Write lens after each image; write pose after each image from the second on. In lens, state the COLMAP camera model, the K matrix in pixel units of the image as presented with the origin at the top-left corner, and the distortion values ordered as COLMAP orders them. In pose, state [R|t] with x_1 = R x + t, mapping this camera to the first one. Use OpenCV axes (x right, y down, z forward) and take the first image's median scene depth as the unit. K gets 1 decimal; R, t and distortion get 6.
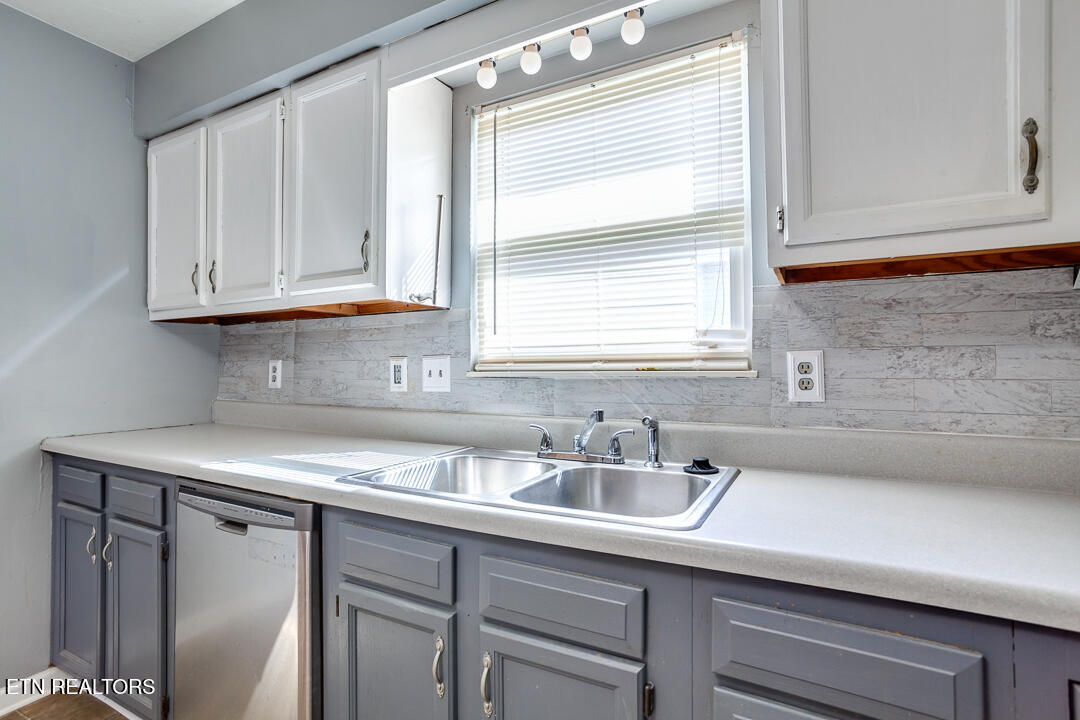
lens RADIAL K [[537.7, 0, 547.8], [0, 537.7, 361.3], [0, 0, 1]] dist [-0.052478, 0.033002]
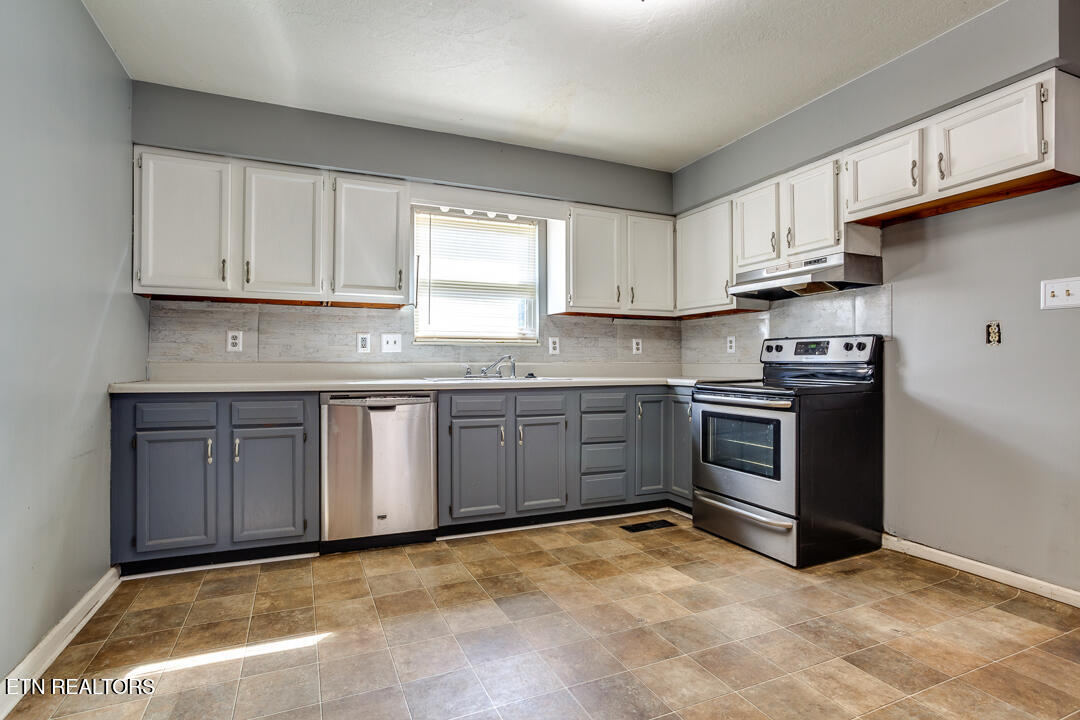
lens RADIAL K [[537.7, 0, 547.8], [0, 537.7, 361.3], [0, 0, 1]] dist [-0.052478, 0.033002]
pose [[0.621262, 0.008904, 0.783552, -1.421015], [-0.011840, 0.999928, -0.001975, 0.090778], [-0.783513, -0.008050, 0.621323, -0.639324]]
